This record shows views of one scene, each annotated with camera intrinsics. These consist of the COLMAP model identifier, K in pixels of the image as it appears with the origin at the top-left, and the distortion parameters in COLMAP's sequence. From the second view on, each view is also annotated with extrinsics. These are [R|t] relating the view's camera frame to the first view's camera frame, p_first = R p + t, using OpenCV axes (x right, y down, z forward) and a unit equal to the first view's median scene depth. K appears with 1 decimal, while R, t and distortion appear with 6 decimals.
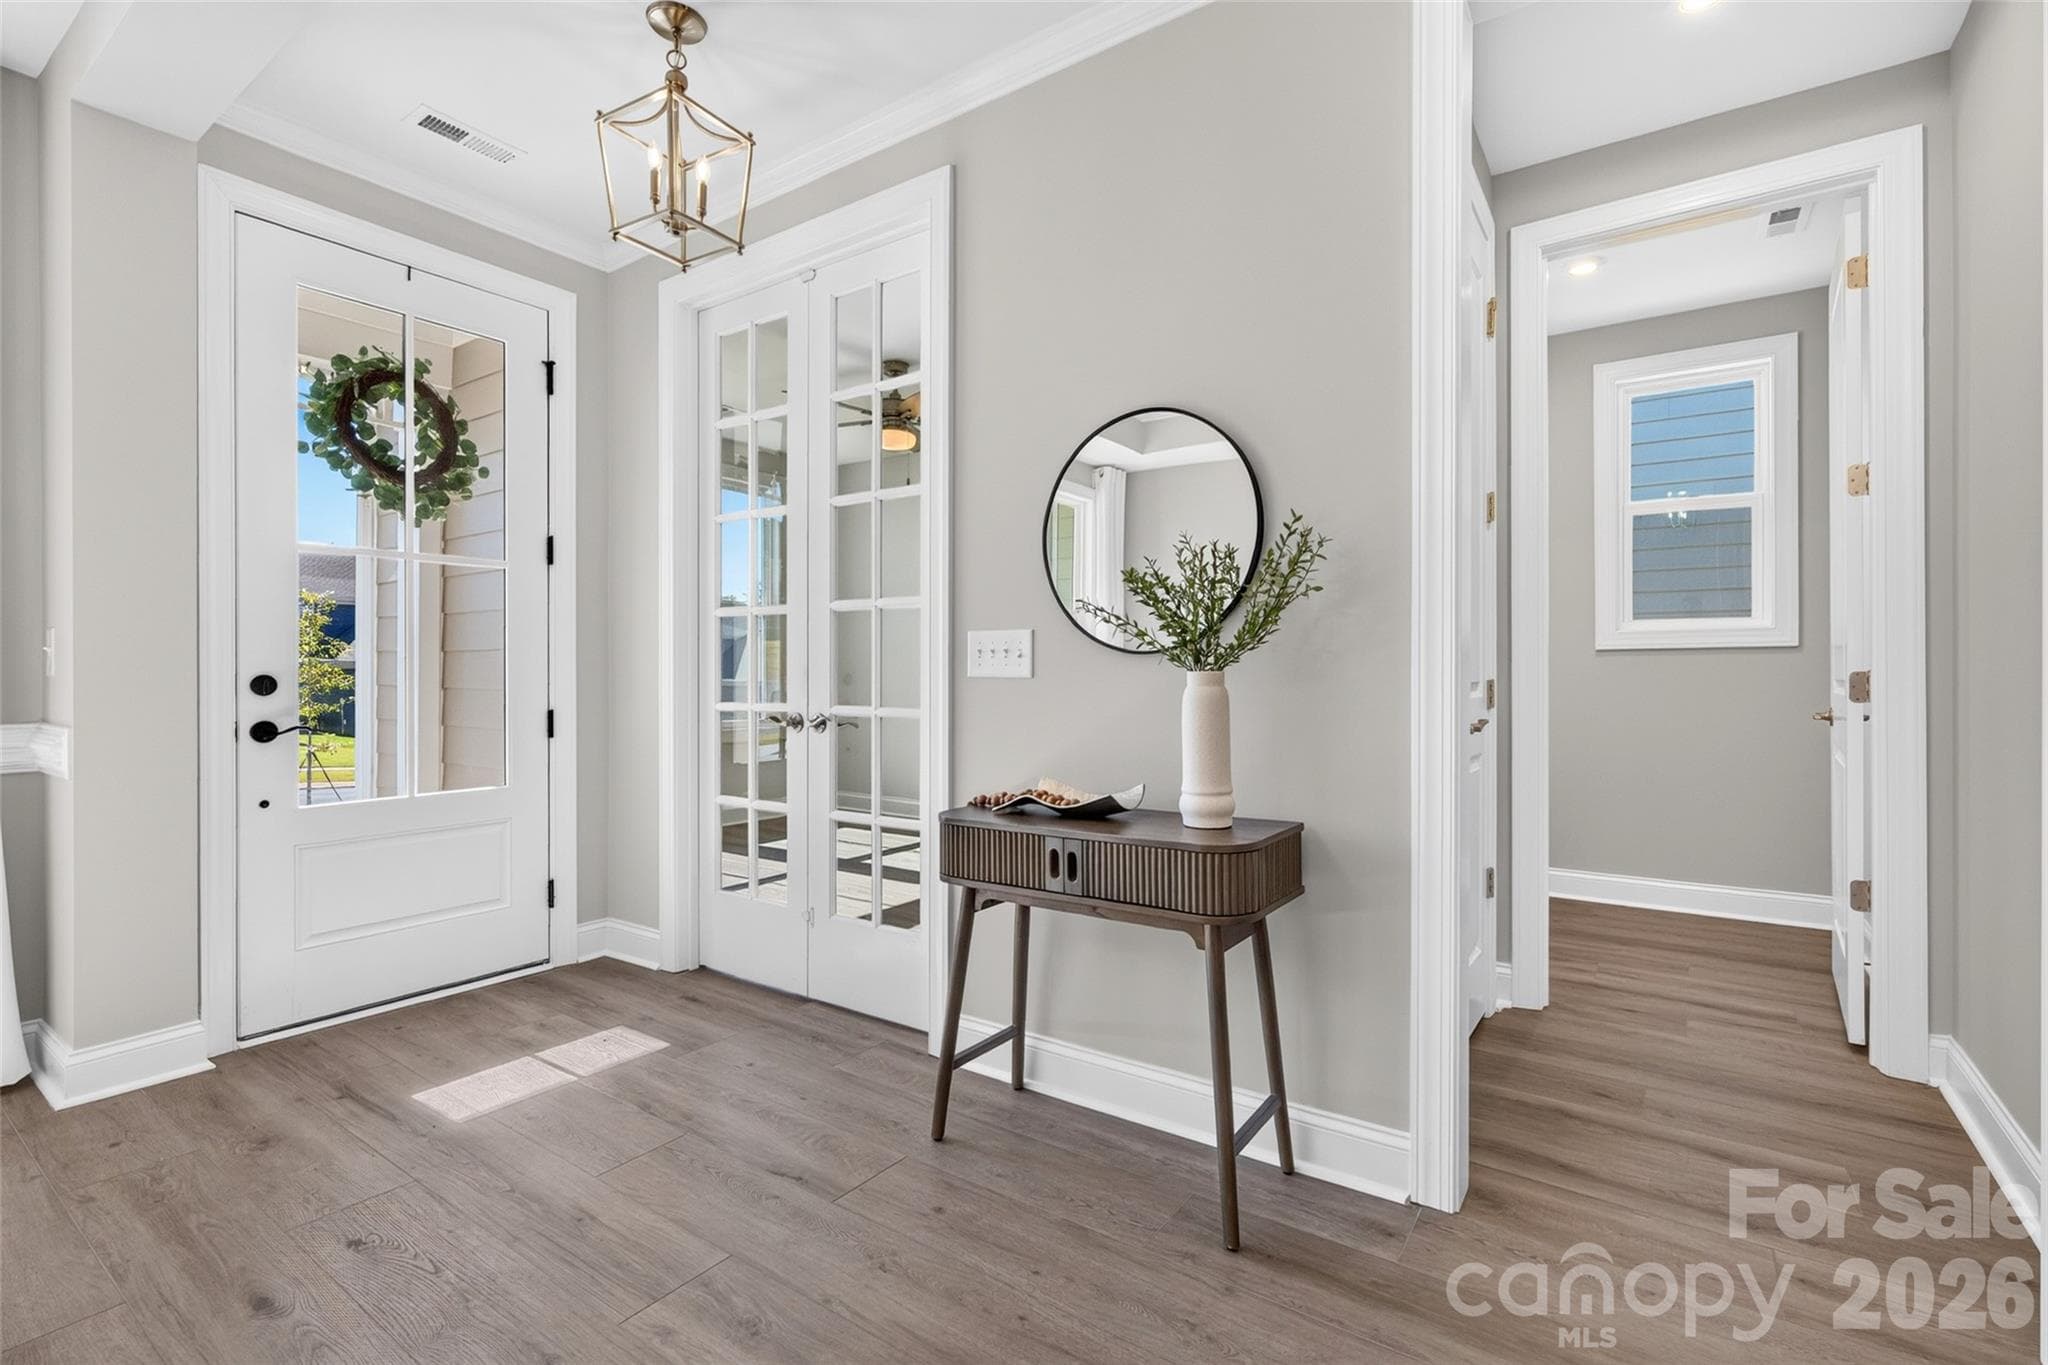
lens RADIAL K [[920.0, 0, 1030.0], [0, 920.0, 671.2], [0, 0, 1]] dist [0.004001, -0.003010]
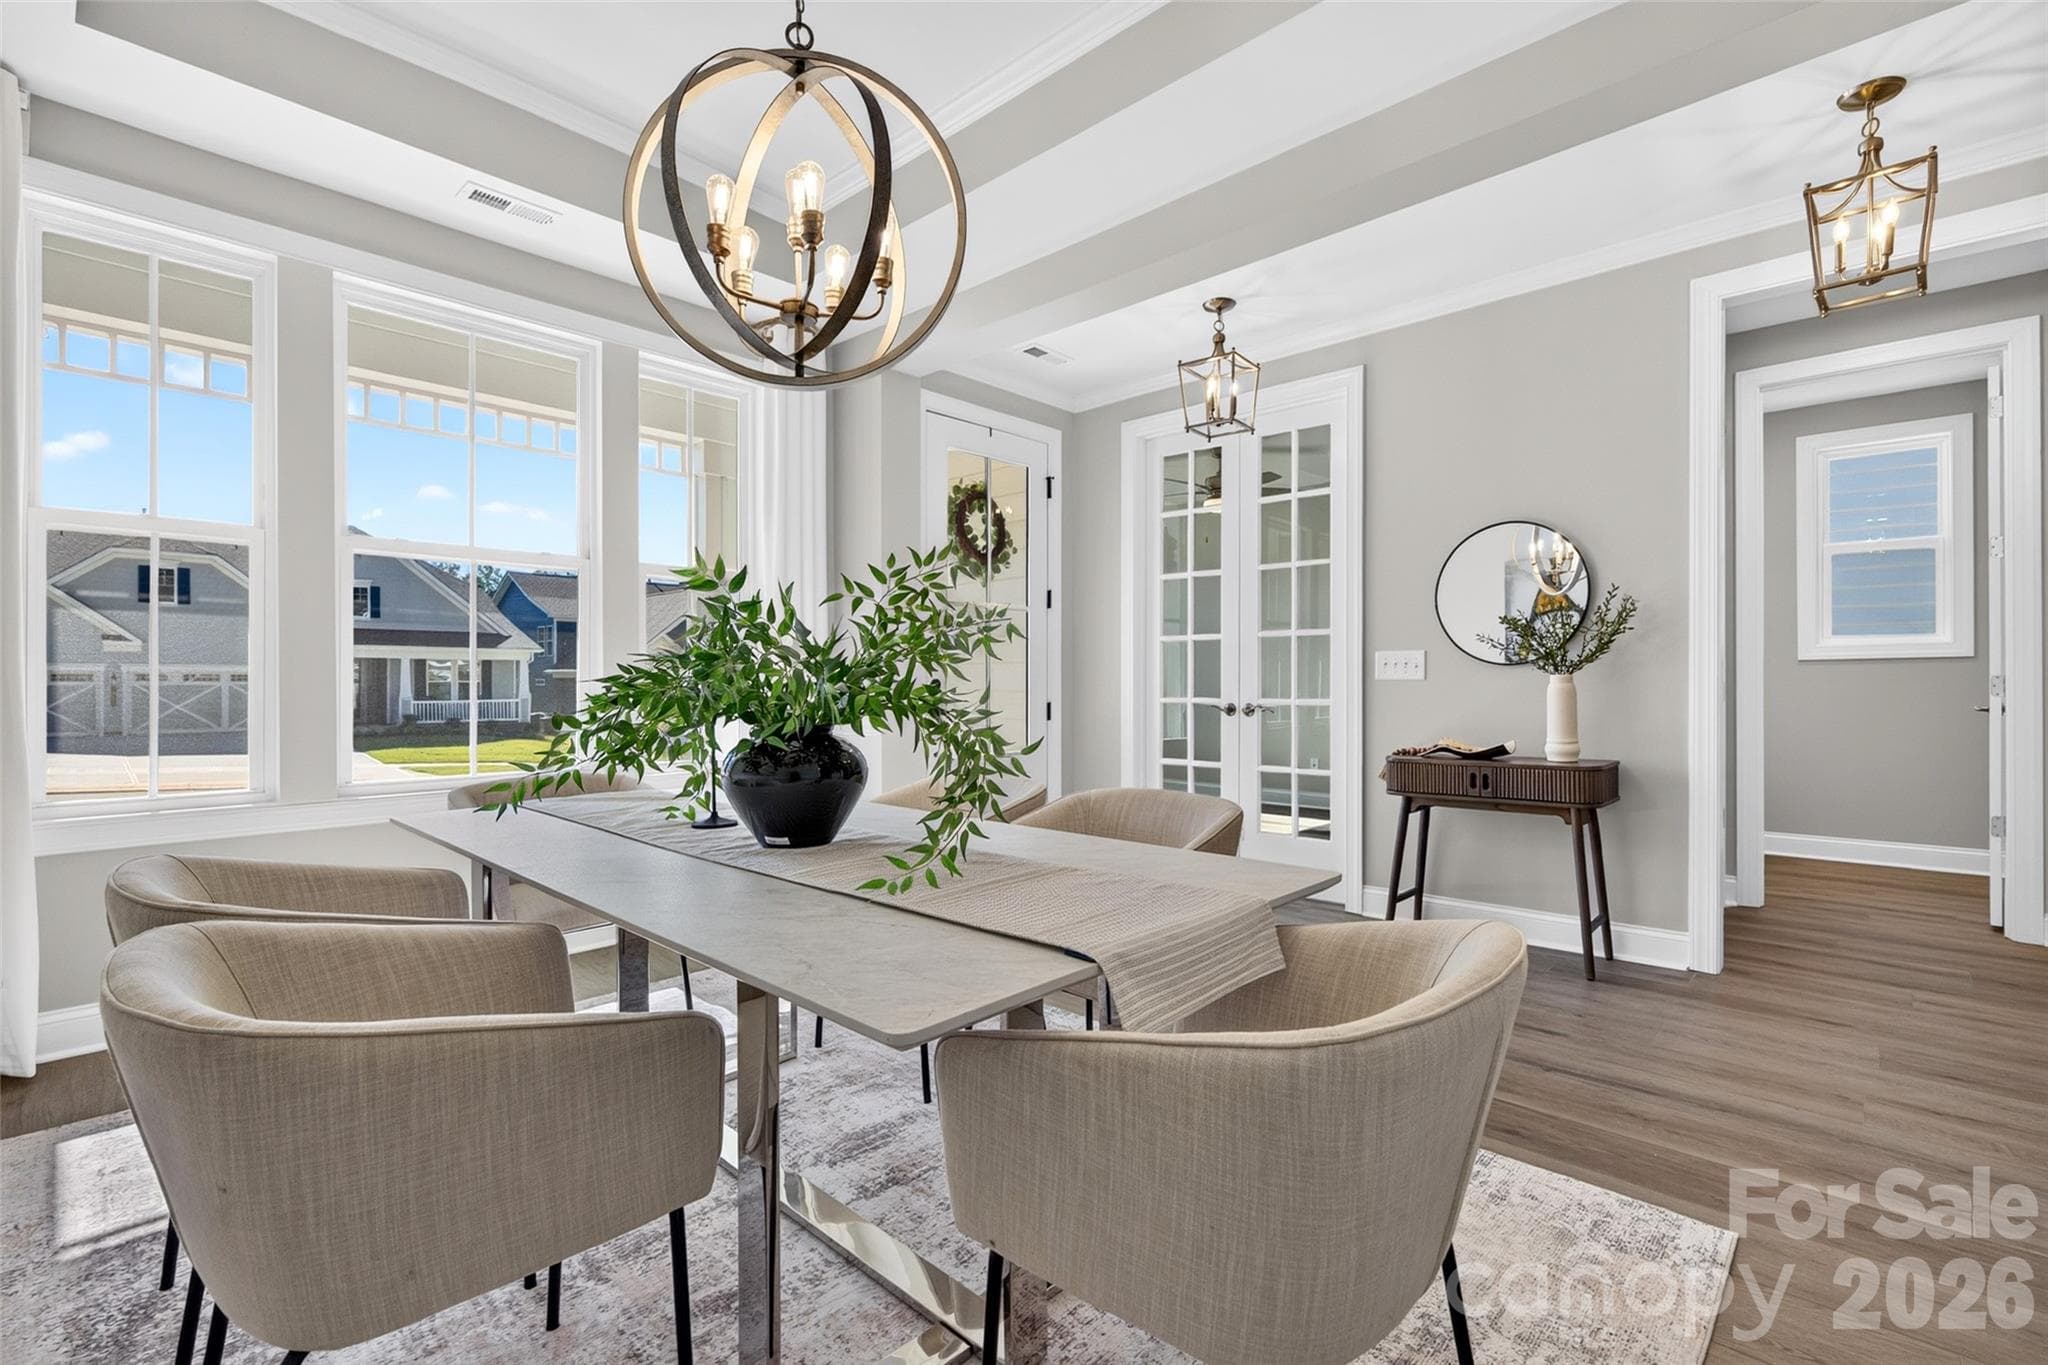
lens RADIAL K [[920.0, 0, 1034.0], [0, 920.0, 681.2], [0, 0, 1]] dist [0.004001, -0.003010]
pose [[0.990181, -0.001843, -0.139779, -0.412046], [0.001887, 0.999998, 0.000187, 0.007232], [0.139779, -0.000449, 0.990183, -0.656454]]
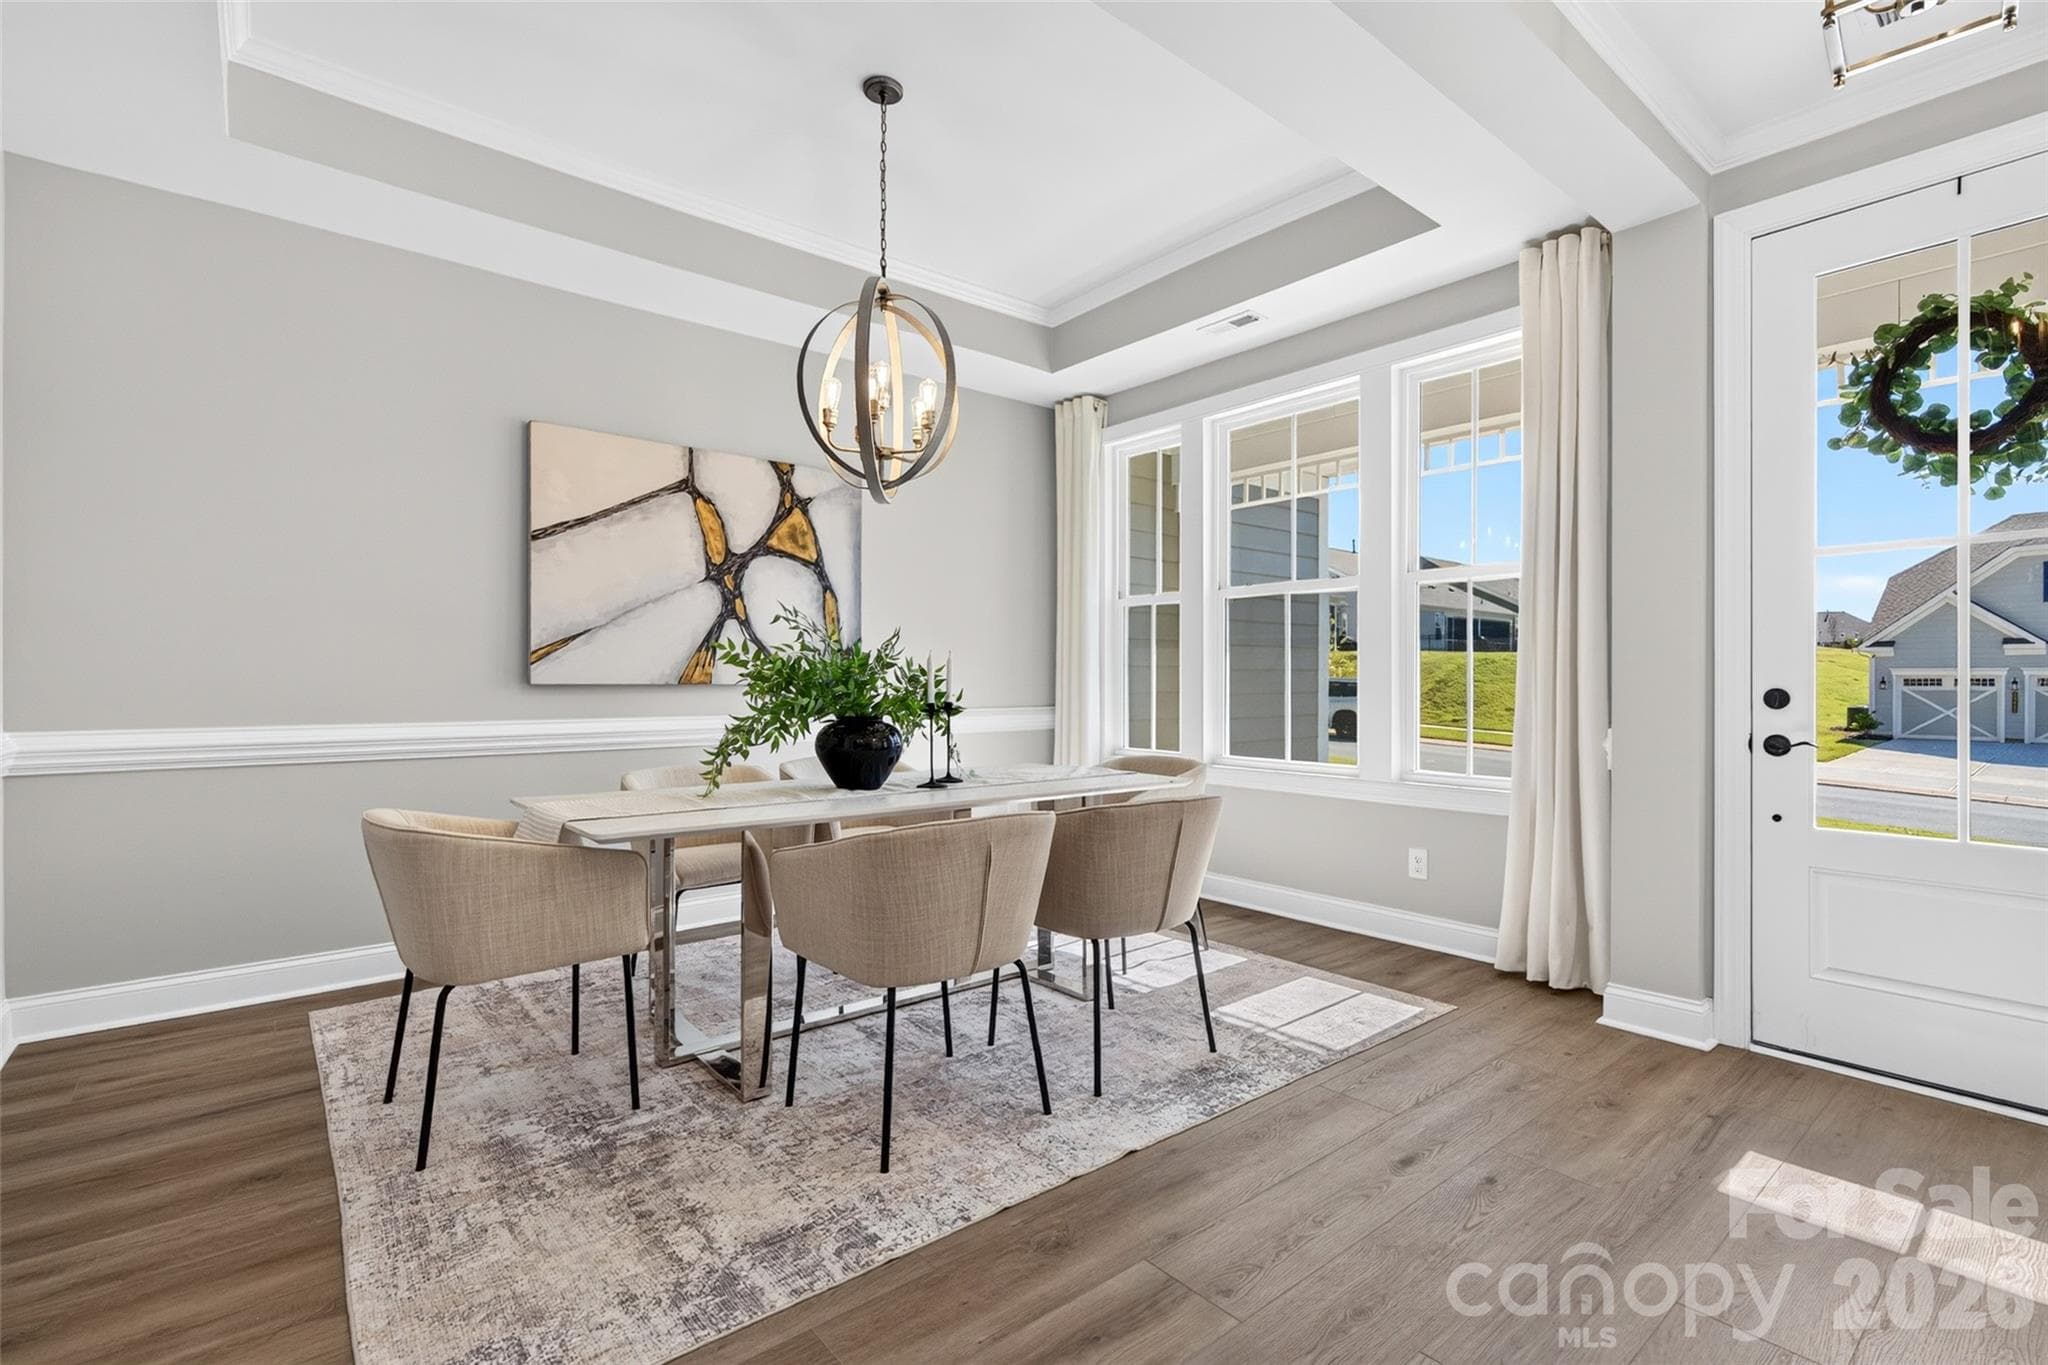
lens RADIAL K [[920.0, 0, 1040.8], [0, 920.0, 689.1], [0, 0, 1]] dist [0.004001, -0.003010]
pose [[-0.255082, 0.006824, -0.966895, 0.333741], [-0.006053, 0.999944, 0.008655, 0.001466], [0.966900, 0.008060, -0.255027, 0.483818]]
